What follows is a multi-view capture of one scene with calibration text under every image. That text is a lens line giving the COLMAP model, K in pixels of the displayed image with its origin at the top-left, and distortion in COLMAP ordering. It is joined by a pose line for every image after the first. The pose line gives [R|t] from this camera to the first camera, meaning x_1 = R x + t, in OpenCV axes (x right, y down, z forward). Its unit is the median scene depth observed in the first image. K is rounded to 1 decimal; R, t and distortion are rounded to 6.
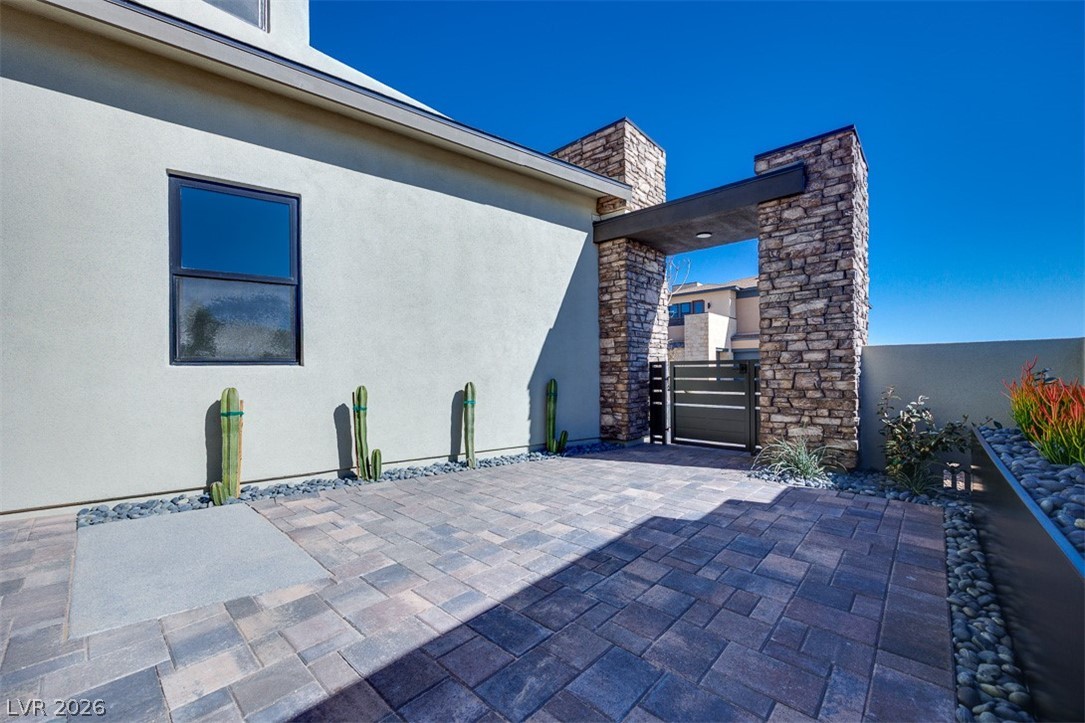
lens RADIAL K [[425.5, 0, 543.8], [0, 425.5, 367.9], [0, 0, 1]] dist [-0.001353, -0.000011]
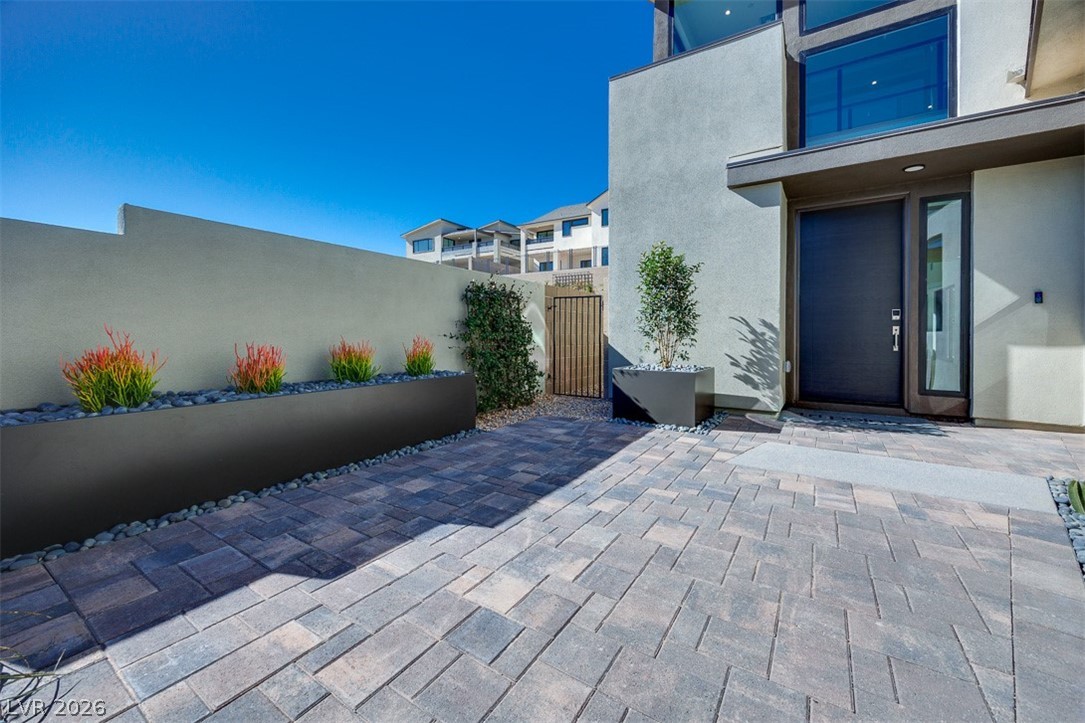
lens RADIAL K [[422.2, 0, 548.4], [0, 422.2, 335.7], [0, 0, 1]] dist [-0.002905, -0.000021]
pose [[-0.986457, 0.009801, -0.163728, 0.317666], [0.009720, 0.999952, 0.001298, 0.007873], [0.163733, -0.000311, -0.986505, 1.976451]]
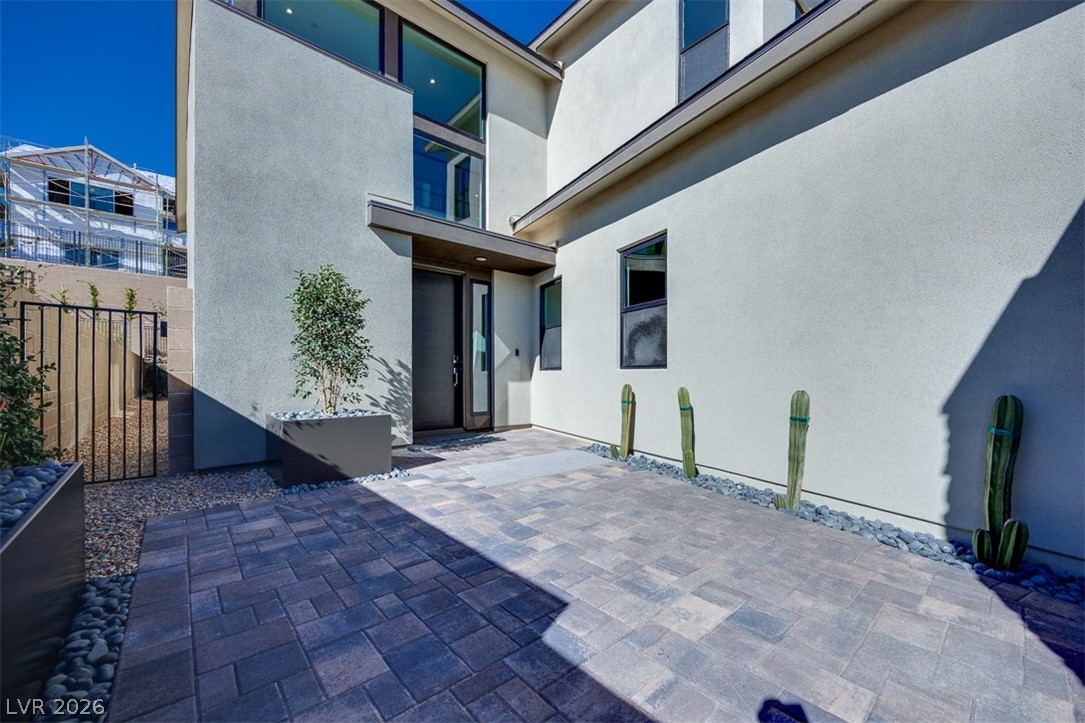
lens RADIAL K [[425.5, 0, 543.8], [0, 425.5, 367.9], [0, 0, 1]] dist [-0.001353, -0.000011]
pose [[-0.116336, -0.003690, -0.993203, 1.016077], [0.003891, 0.999984, -0.004171, -0.005500], [0.993202, -0.004350, -0.116320, 1.168969]]
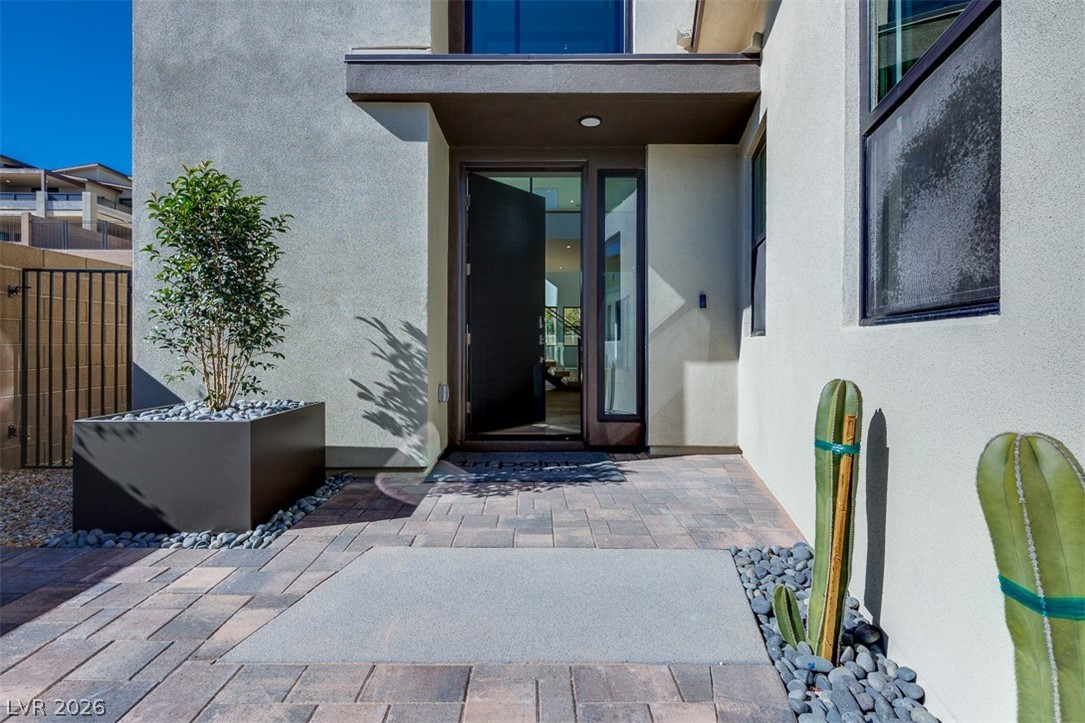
lens RADIAL K [[502.8, 0, 529.7], [0, 502.8, 344.7], [0, 0, 1]] dist [-0.001707, -0.000453]
pose [[-0.740843, 0.011623, -0.671577, -0.280521], [0.010848, 0.999927, 0.005338, 0.010541], [0.671590, -0.003331, -0.740915, 1.524057]]
